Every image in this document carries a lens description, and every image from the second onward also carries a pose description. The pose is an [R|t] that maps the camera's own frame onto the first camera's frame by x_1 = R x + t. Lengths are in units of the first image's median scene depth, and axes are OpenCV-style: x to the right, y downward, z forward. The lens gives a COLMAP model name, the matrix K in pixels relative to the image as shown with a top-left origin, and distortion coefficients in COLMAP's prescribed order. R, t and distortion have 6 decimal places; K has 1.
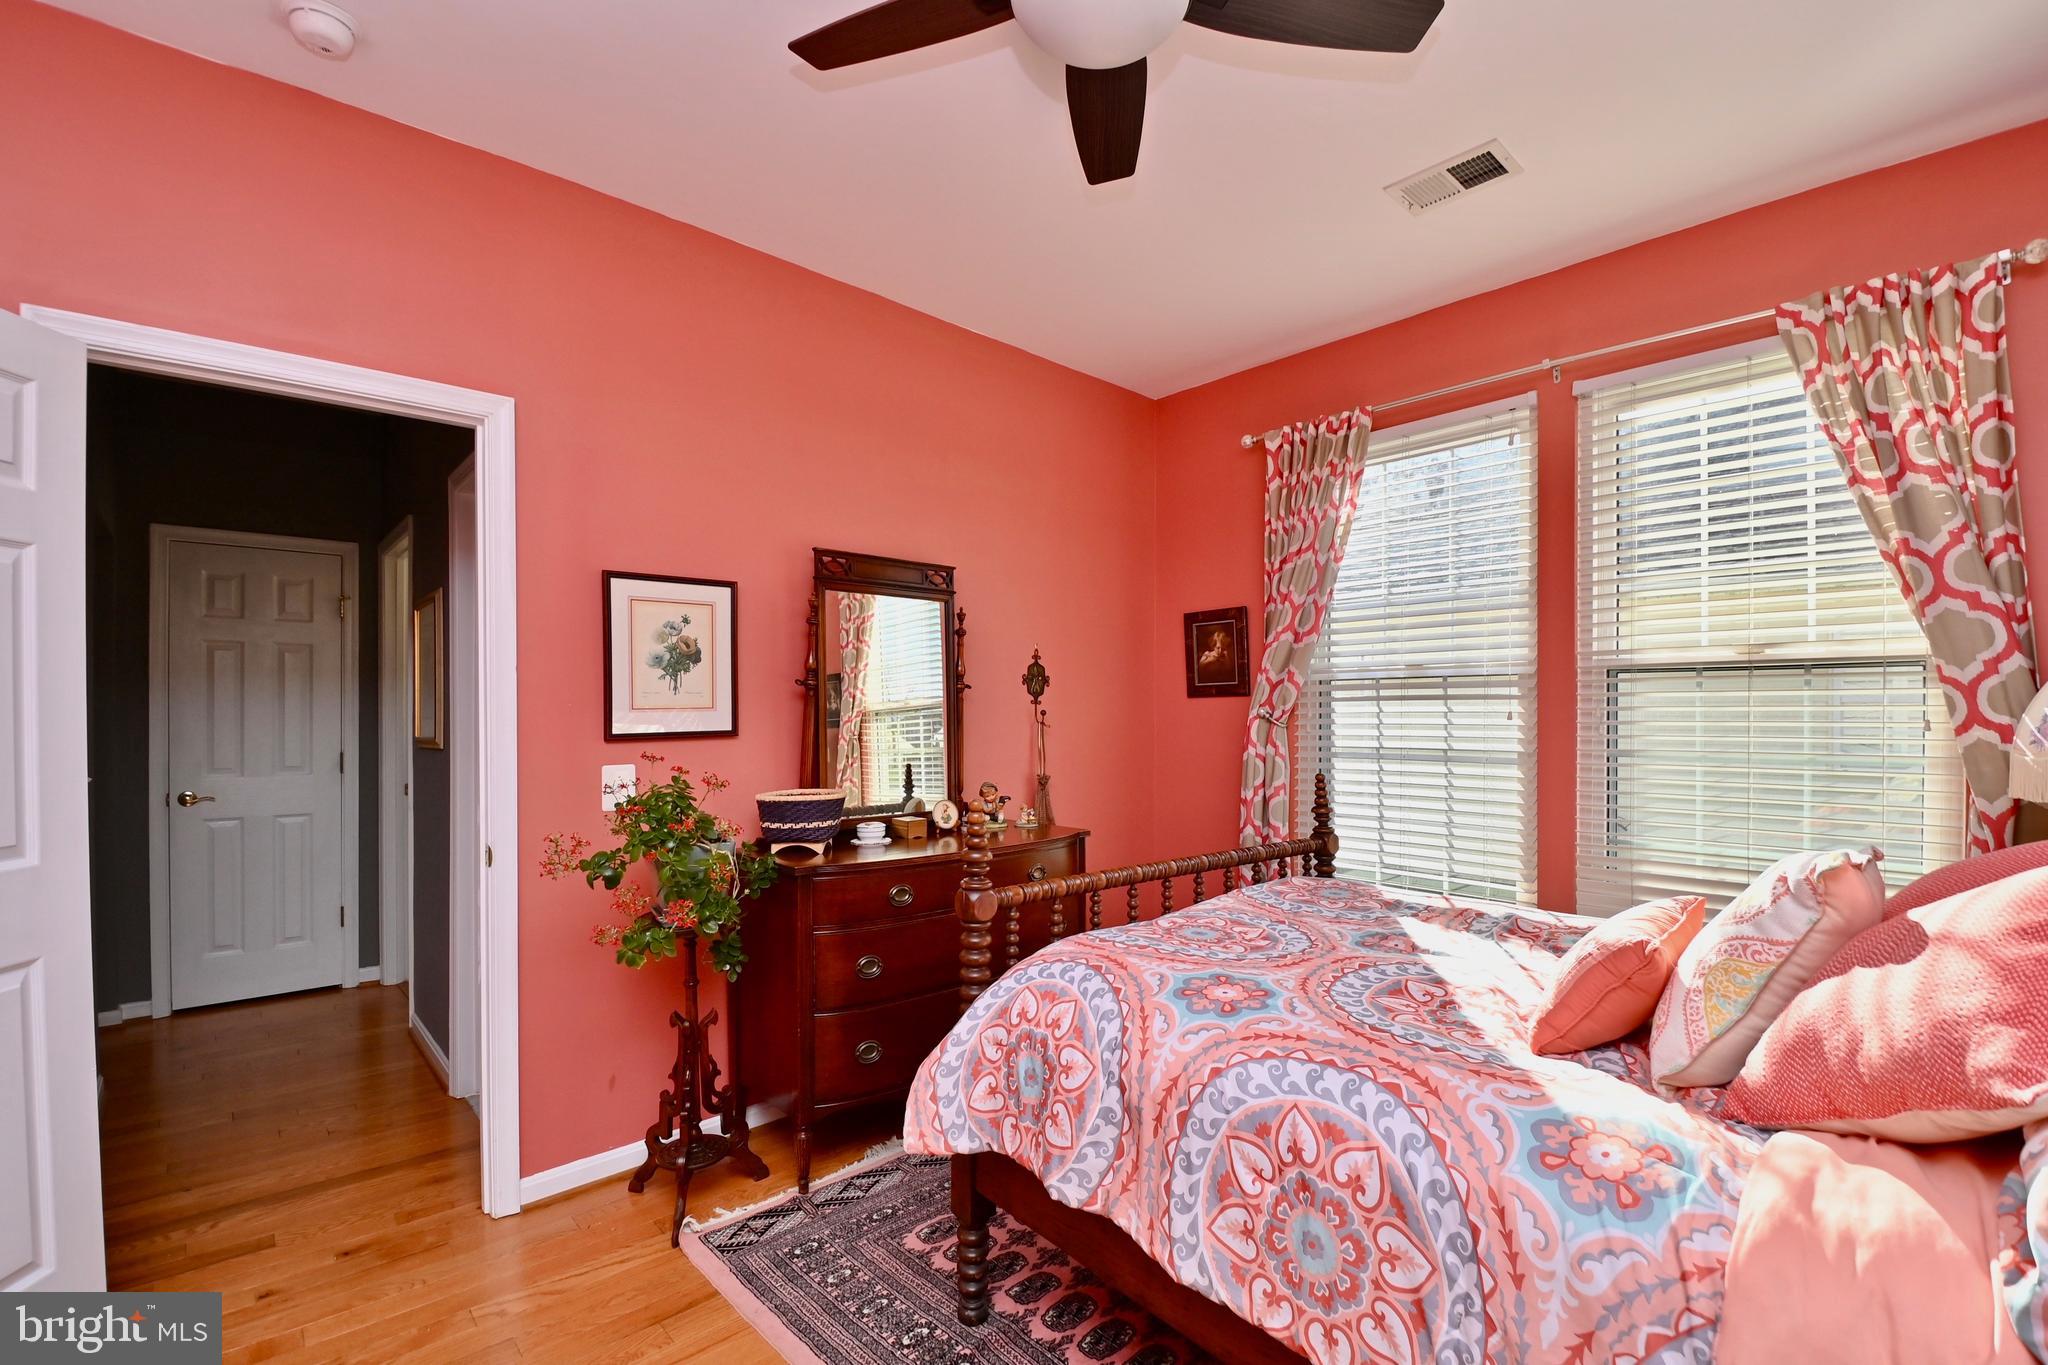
lens RADIAL K [[910.0, 0, 1035.2], [0, 910.0, 714.8], [0, 0, 1]] dist [-0.023598, -0.000301]
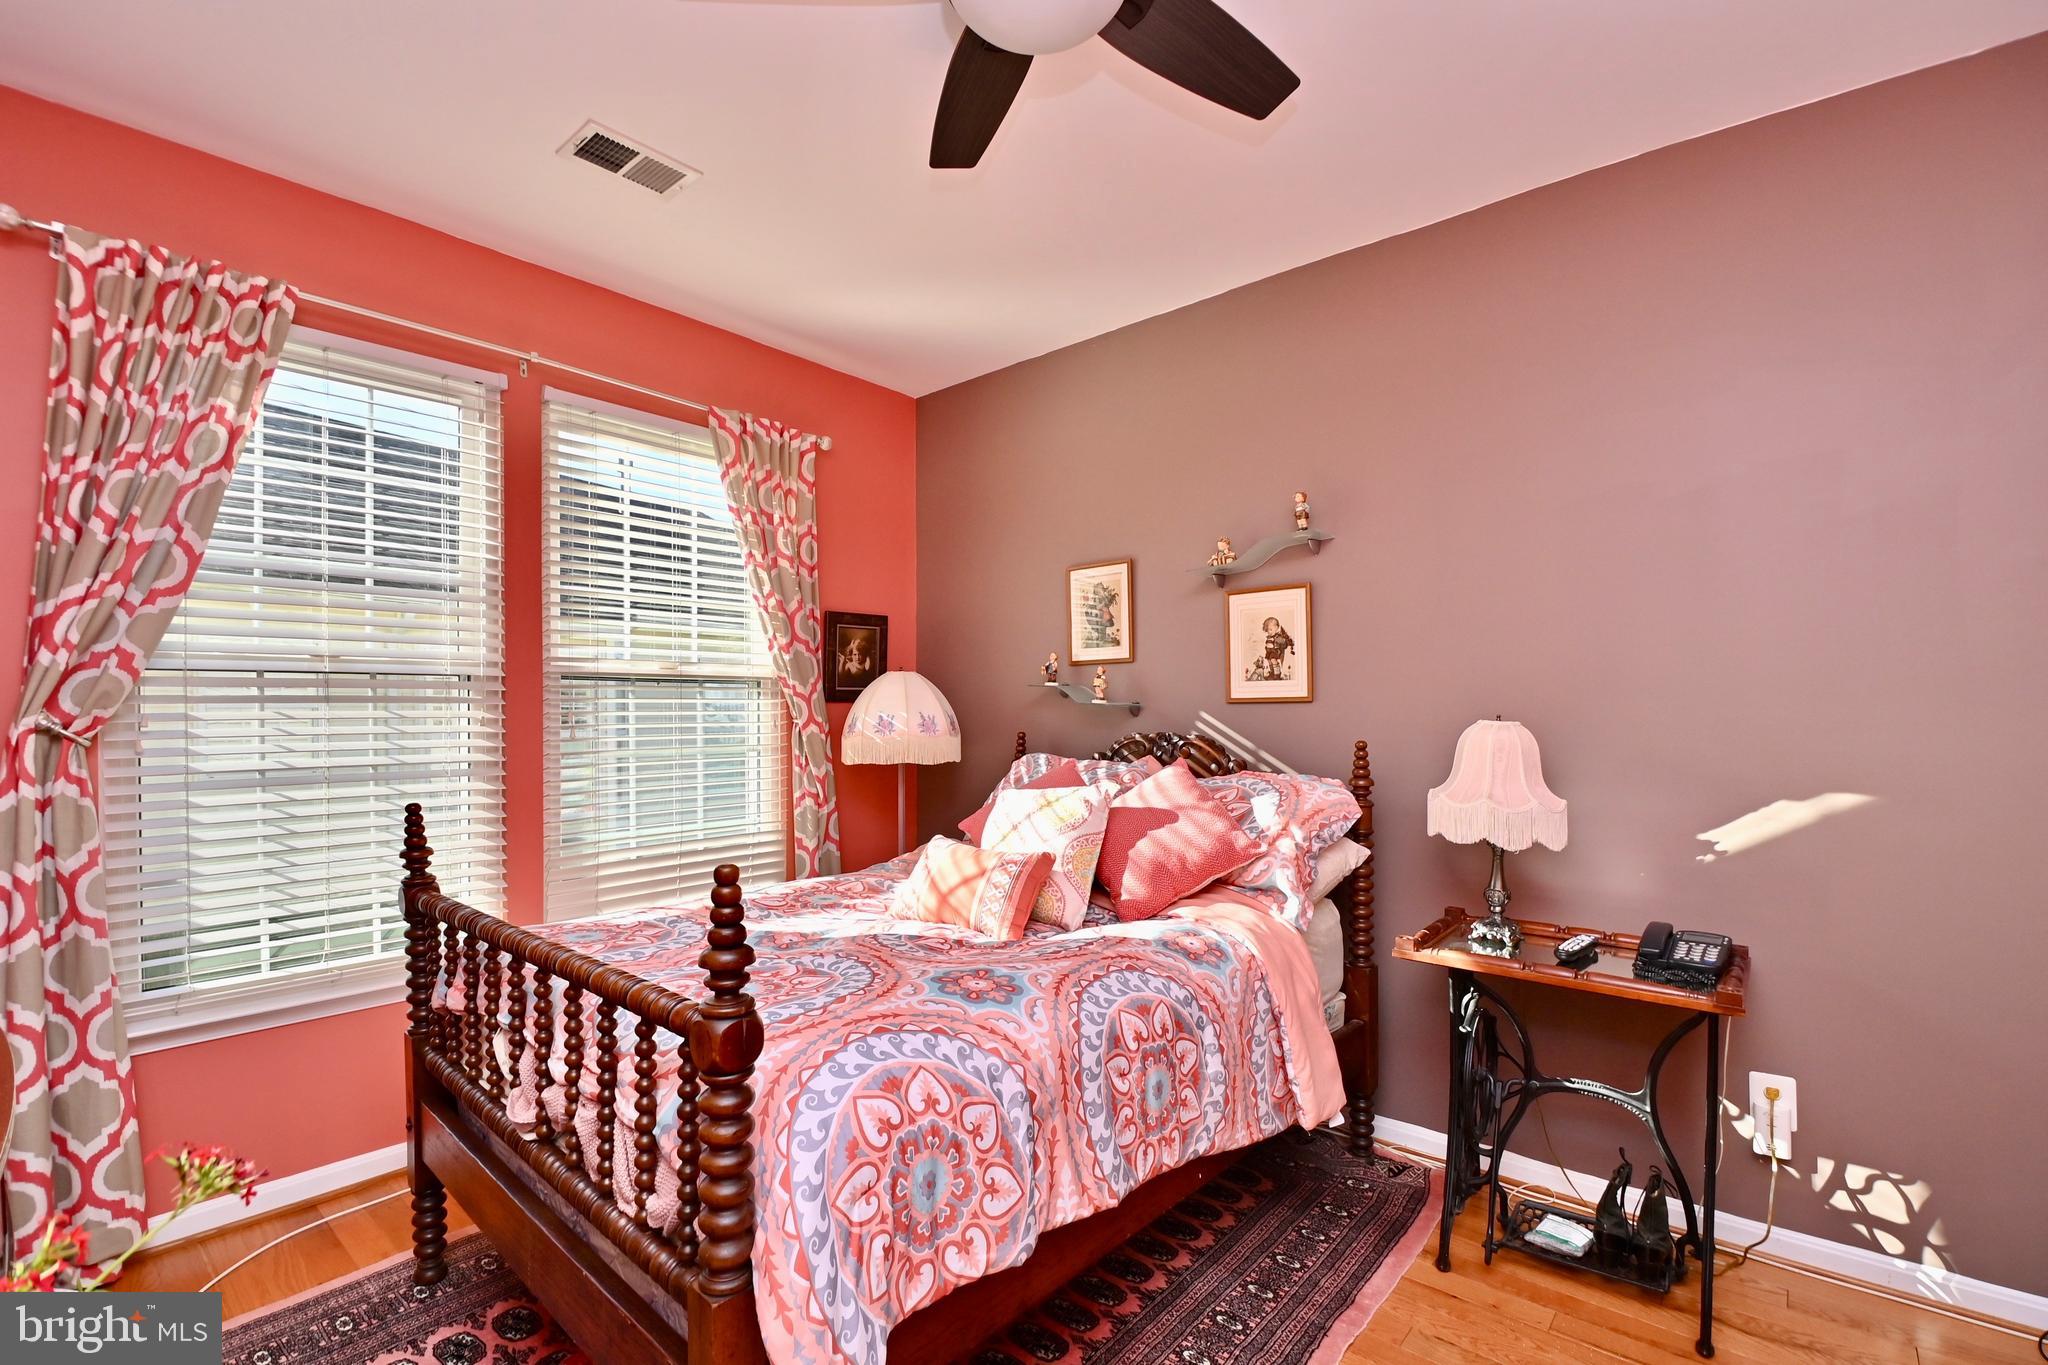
lens RADIAL K [[910.0, 0, 1035.2], [0, 910.0, 714.8], [0, 0, 1]] dist [-0.023598, -0.000301]
pose [[-0.156060, -0.003073, 0.987743, -0.524171], [0.011114, 0.999926, 0.004867, -0.004532], [-0.987685, 0.011737, -0.156015, 0.691655]]
